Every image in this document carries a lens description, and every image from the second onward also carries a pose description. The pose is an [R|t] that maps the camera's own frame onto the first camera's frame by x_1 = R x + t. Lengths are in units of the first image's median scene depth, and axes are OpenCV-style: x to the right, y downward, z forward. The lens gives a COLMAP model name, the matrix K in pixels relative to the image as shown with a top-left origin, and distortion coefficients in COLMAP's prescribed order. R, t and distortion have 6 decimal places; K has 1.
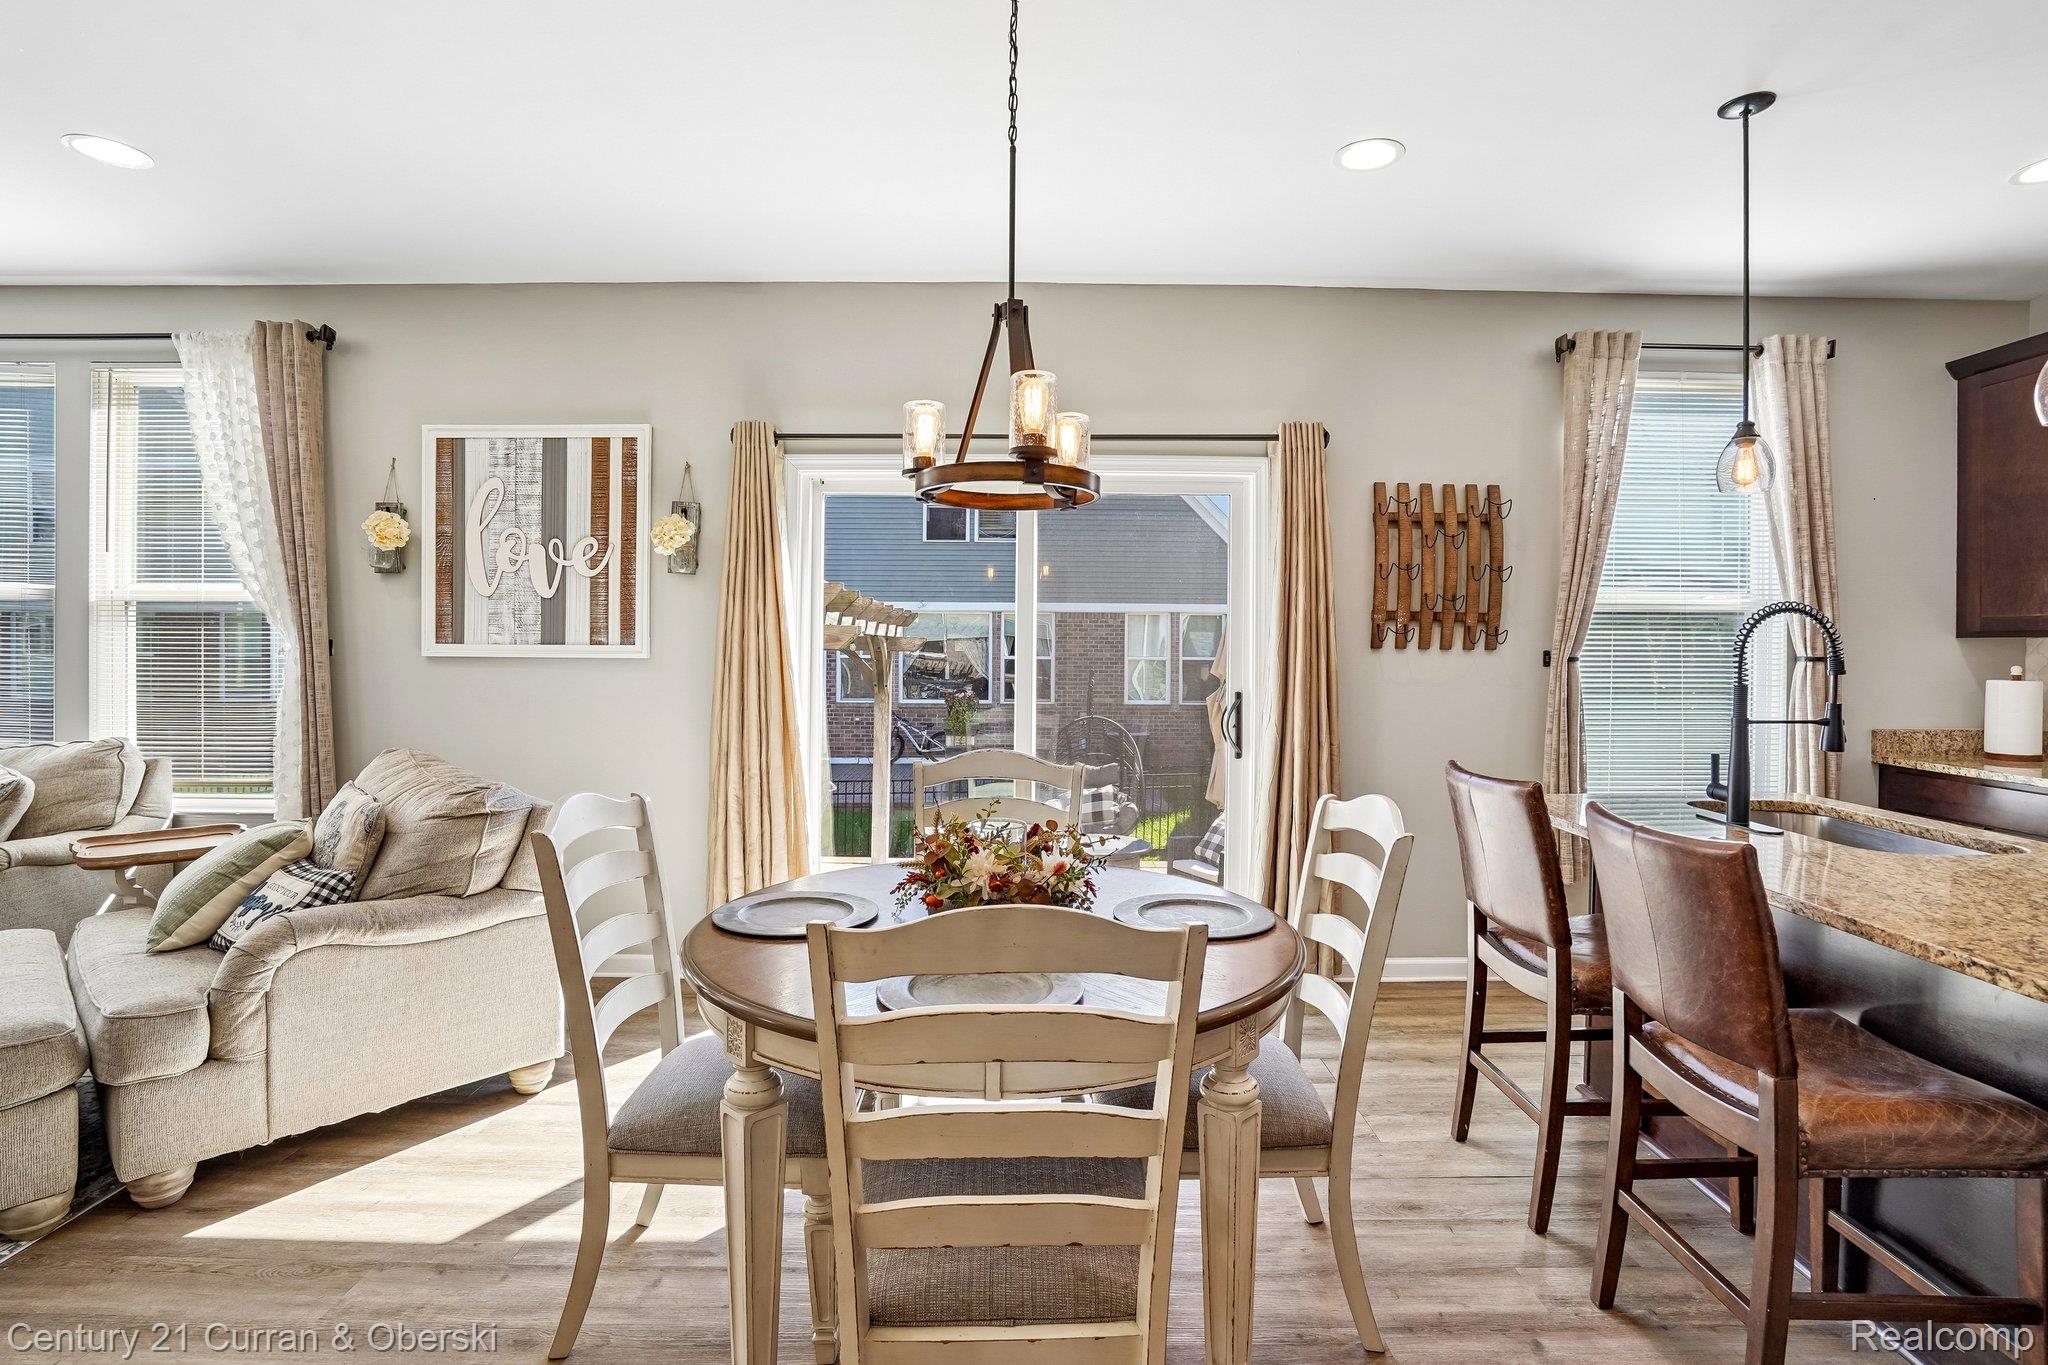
lens RADIAL K [[970.9, 0, 1025.6], [0, 970.9, 643.4], [0, 0, 1]] dist [-0.050102, 0.015151]
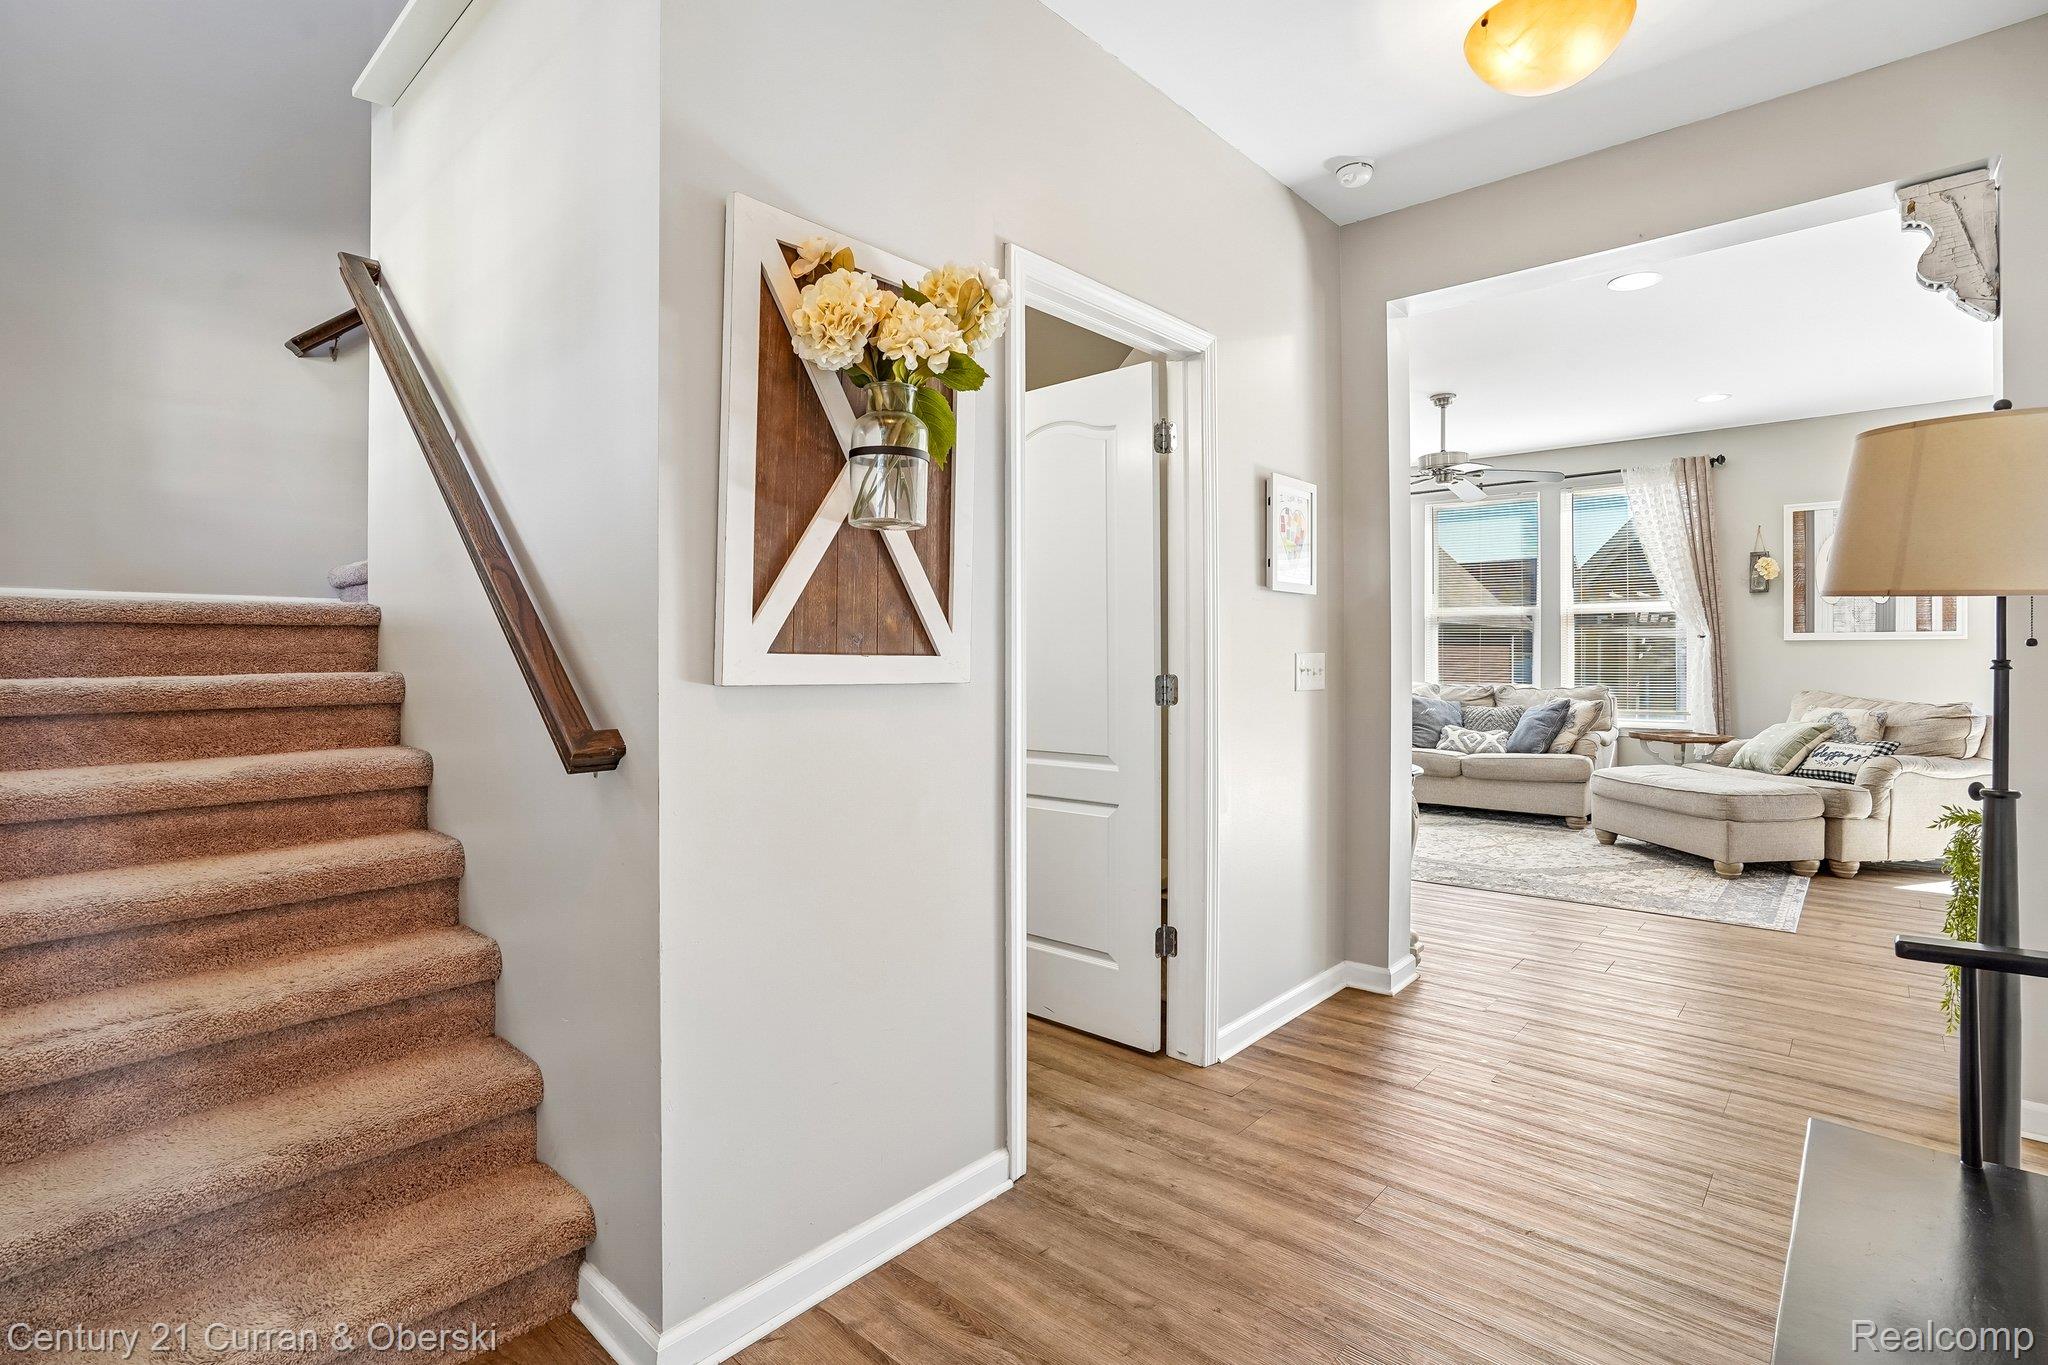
lens RADIAL K [[970.9, 0, 1057.8], [0, 970.9, 658.3], [0, 0, 1]] dist [-0.050102, 0.015151]
pose [[0.757991, -0.005594, -0.652241, -0.522317], [0.009345, 0.999954, 0.002283, 0.030044], [0.652198, -0.007826, 0.758008, -1.152650]]
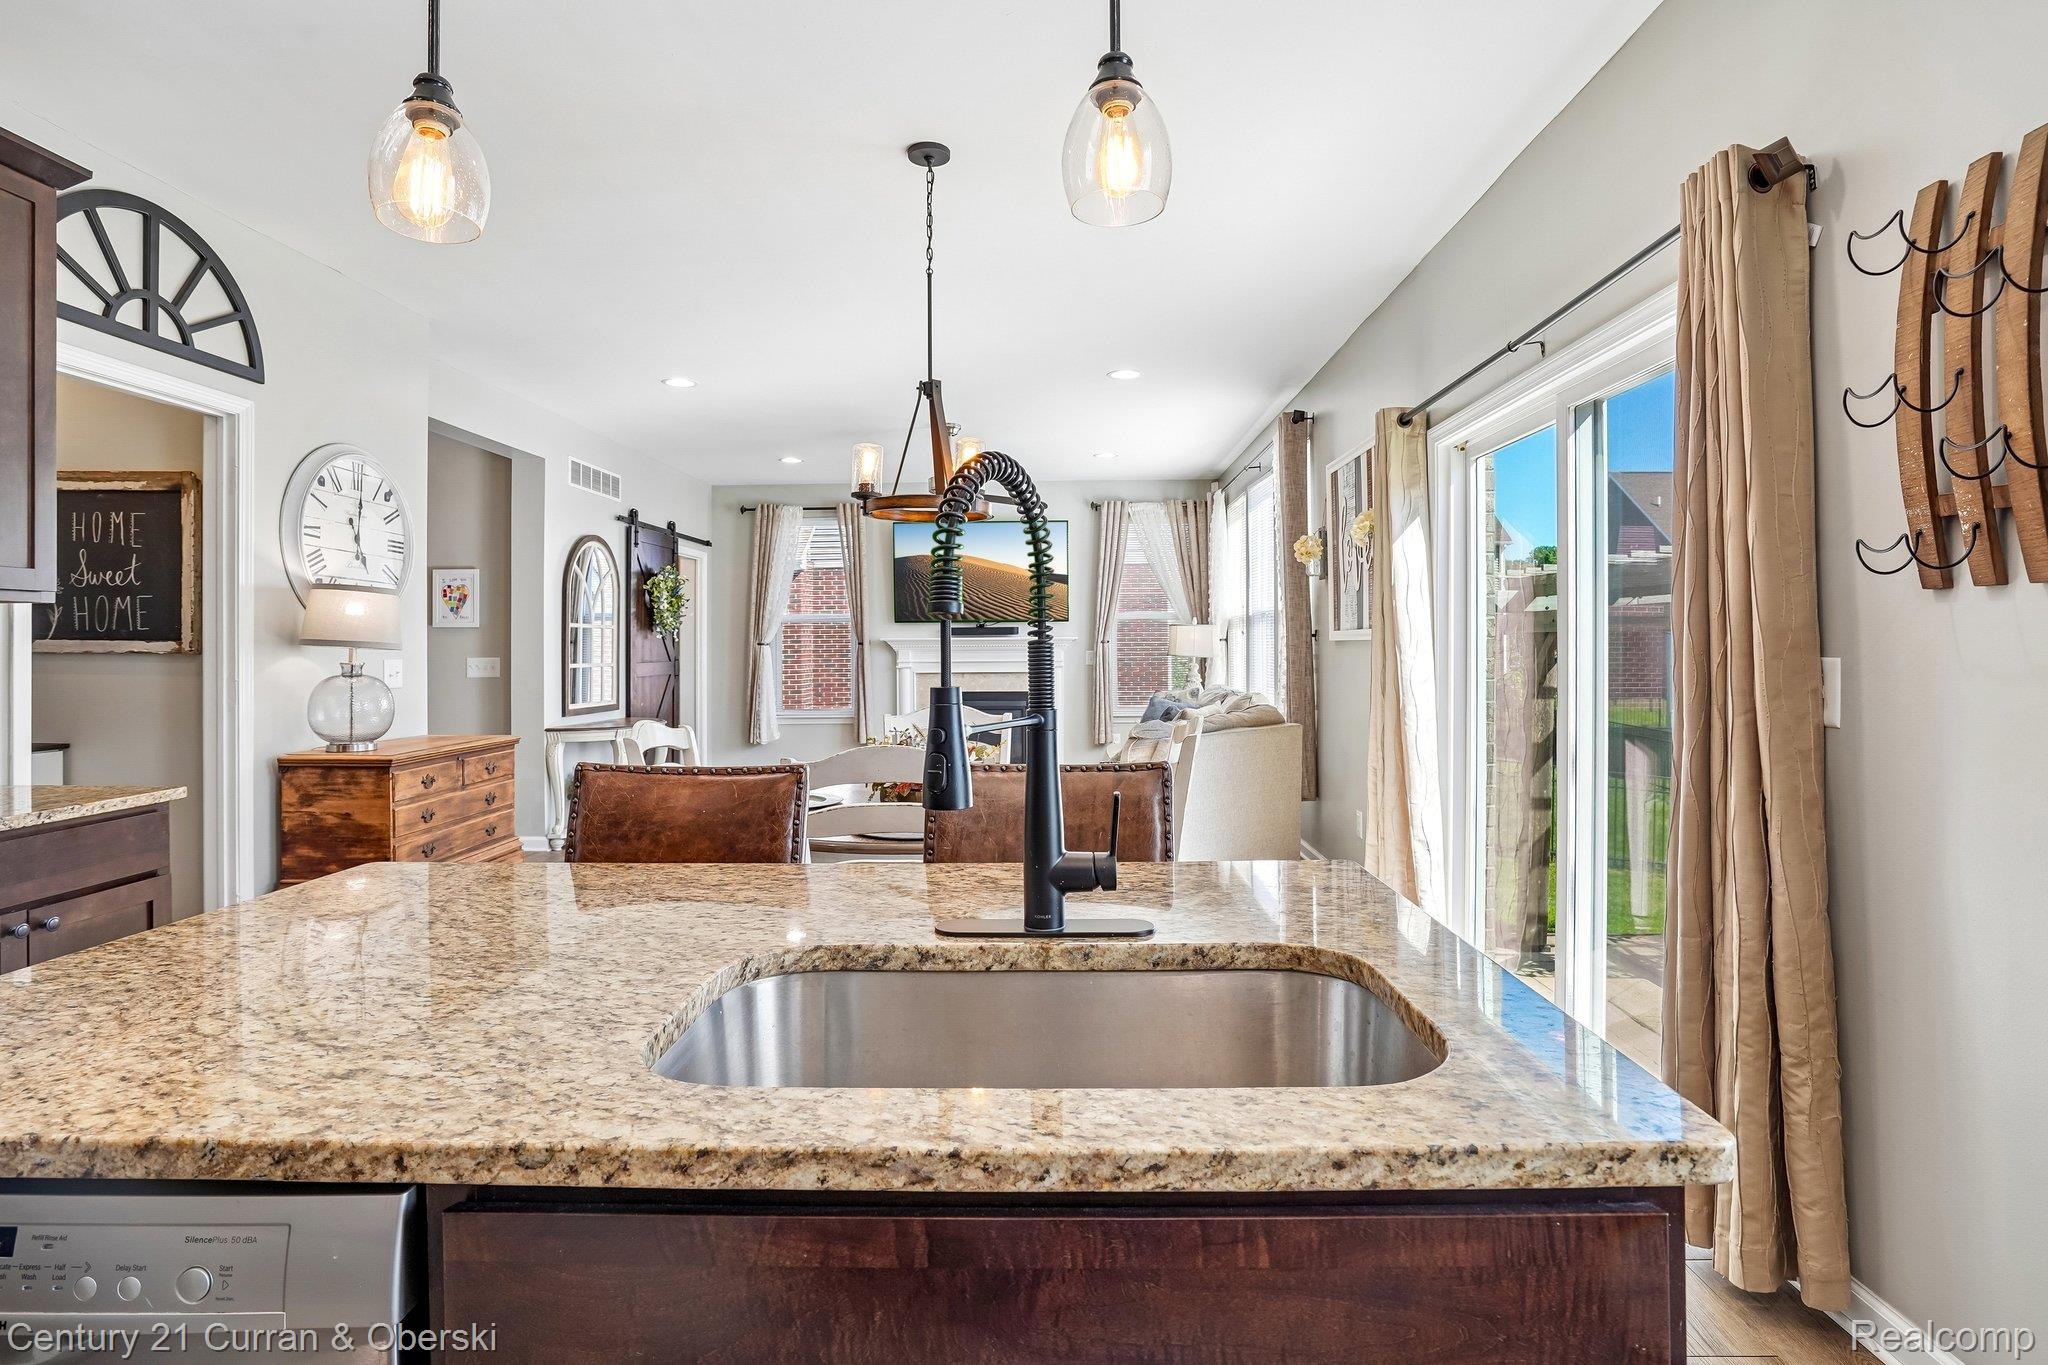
lens RADIAL K [[1024.1, 0, 1044.0], [0, 1024.1, 623.4], [0, 0, 1]] dist [-0.052263, 0.019359]
pose [[-0.015598, -0.030564, -0.999411, 0.799005], [0.006316, 0.999510, -0.030666, 0.030754], [0.999858, -0.006791, -0.015398, 0.644603]]
